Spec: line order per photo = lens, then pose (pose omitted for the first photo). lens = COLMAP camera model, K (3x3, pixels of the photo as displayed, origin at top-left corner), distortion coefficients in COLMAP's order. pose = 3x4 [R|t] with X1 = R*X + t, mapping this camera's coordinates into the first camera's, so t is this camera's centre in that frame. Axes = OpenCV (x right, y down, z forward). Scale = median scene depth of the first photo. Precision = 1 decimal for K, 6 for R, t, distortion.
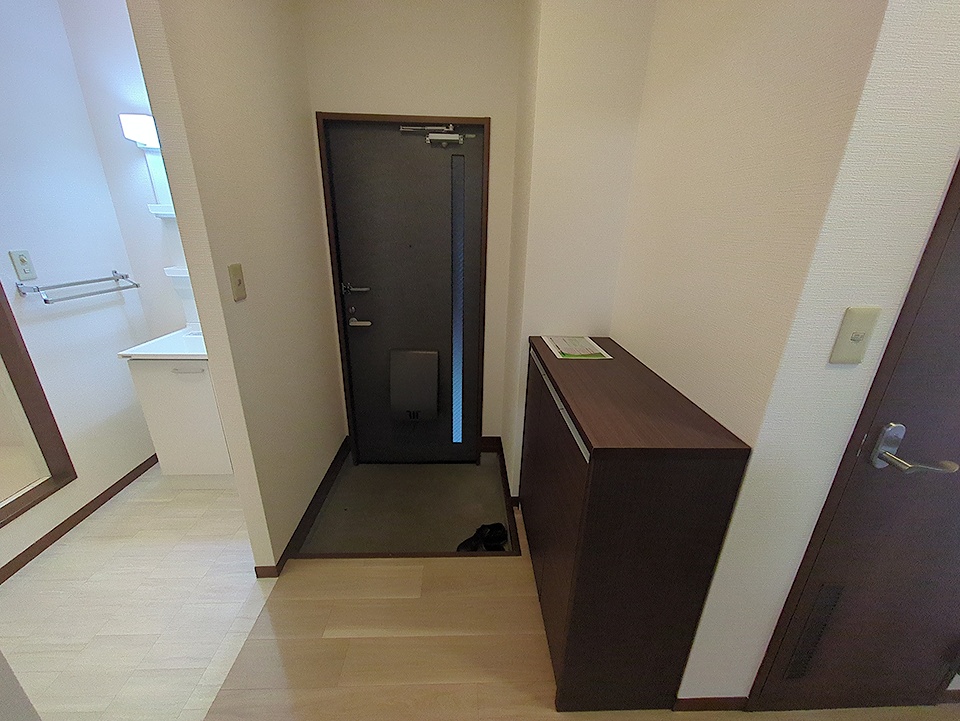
lens RADIAL K [[380.1, 0, 475.4], [0, 380.1, 362.4], [0, 0, 1]] dist [0.002768, 0.000027]
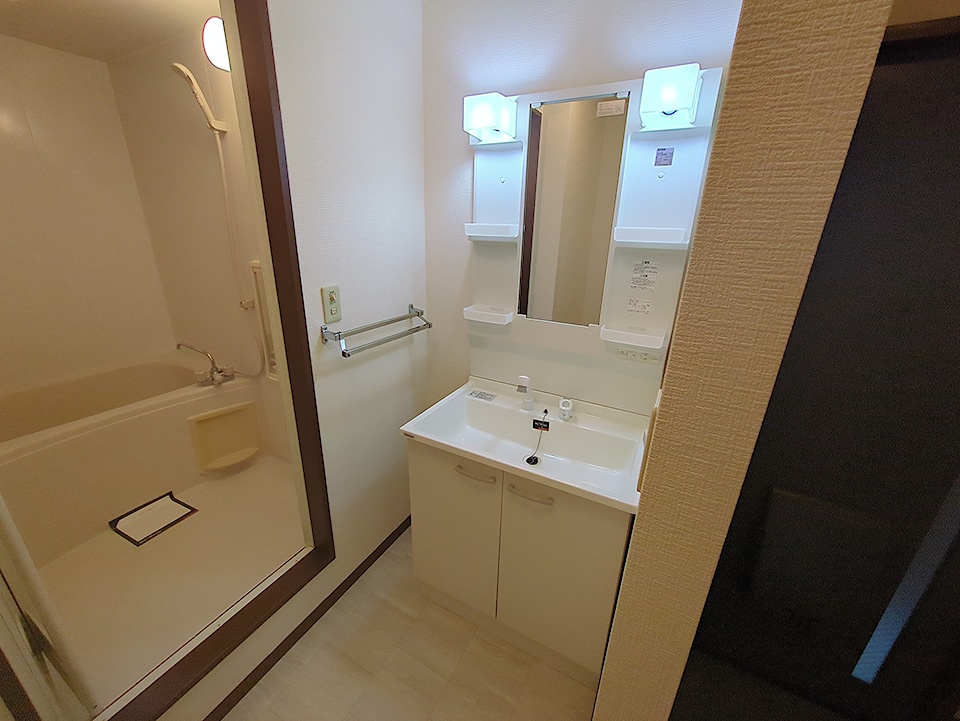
lens RADIAL K [[380.1, 0, 474.0], [0, 380.1, 361.4], [0, 0, 1]] dist [0.002768, 0.000027]
pose [[0.861694, 0.176817, -0.475624, -0.472311], [-0.180073, 0.982874, 0.039151, -0.196728], [0.474401, 0.051911, 0.878777, 0.400852]]
